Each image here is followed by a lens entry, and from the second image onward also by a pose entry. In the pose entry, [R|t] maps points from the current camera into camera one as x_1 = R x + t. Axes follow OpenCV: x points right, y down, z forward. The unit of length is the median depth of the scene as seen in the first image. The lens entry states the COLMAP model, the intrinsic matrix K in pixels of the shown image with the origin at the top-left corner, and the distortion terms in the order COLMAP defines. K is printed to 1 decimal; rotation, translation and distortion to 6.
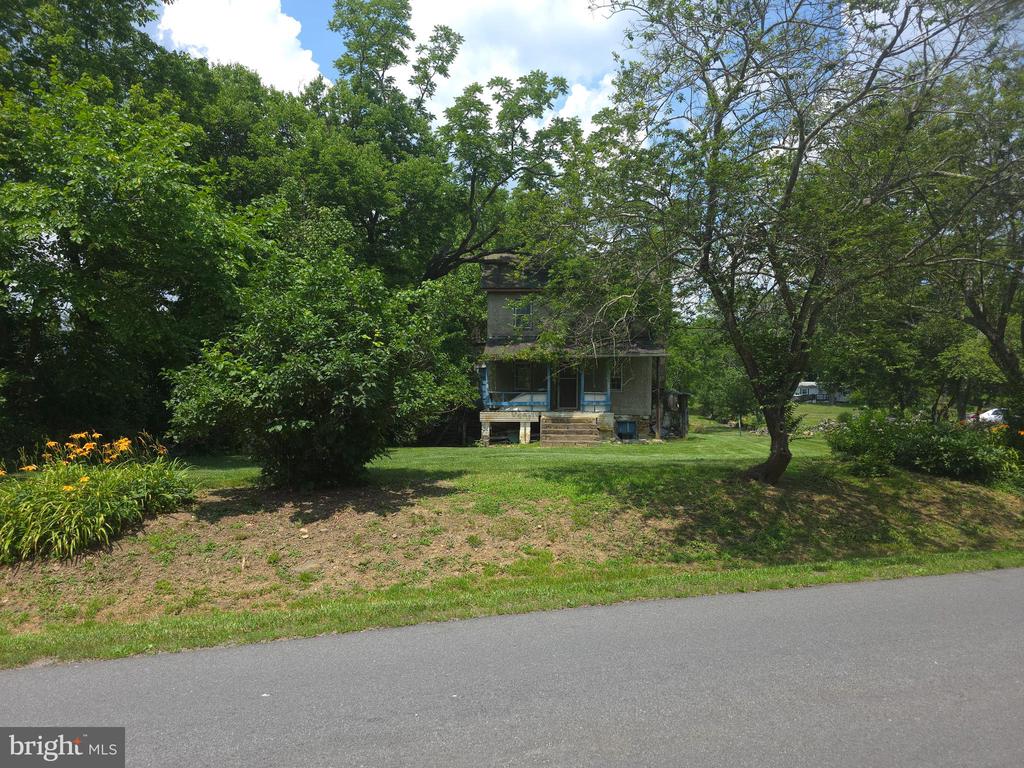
lens RADIAL K [[673.1, 0, 507.2], [0, 673.1, 383.5], [0, 0, 1]] dist [0.033584, -0.008053]
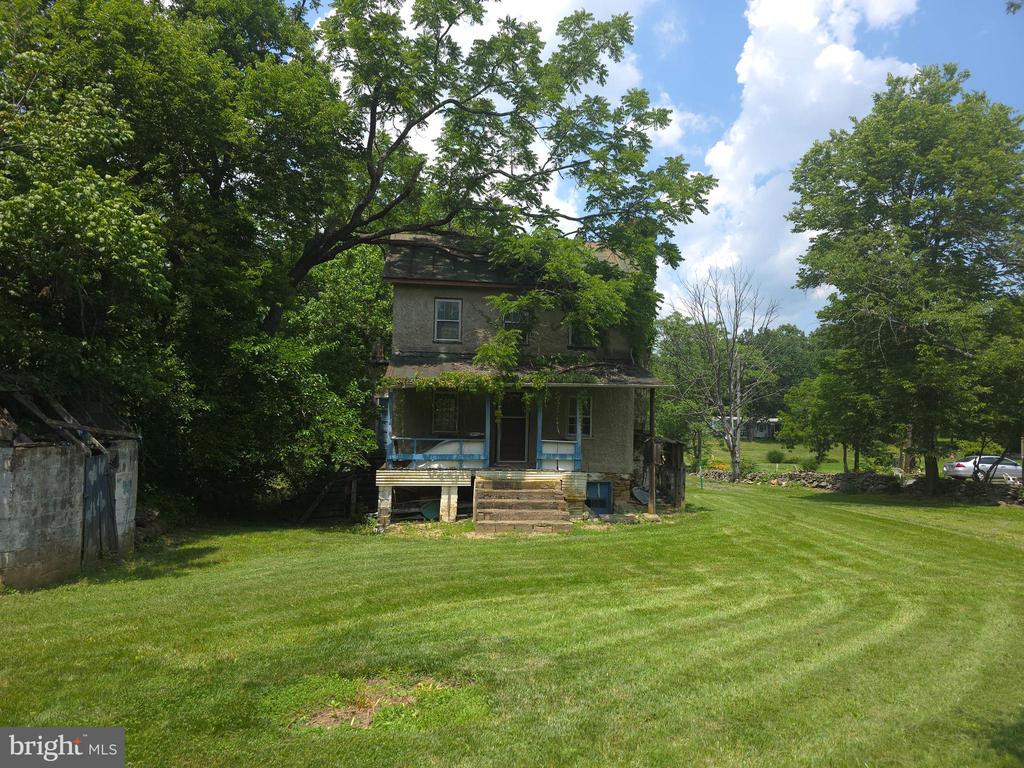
lens RADIAL K [[673.1, 0, 516.5], [0, 673.1, 394.6], [0, 0, 1]] dist [0.033584, -0.008053]
pose [[0.988778, 0.019218, 0.148148, -0.006318], [-0.015530, 0.999541, -0.026012, -0.013386], [-0.148580, 0.023419, 0.988623, 0.357312]]
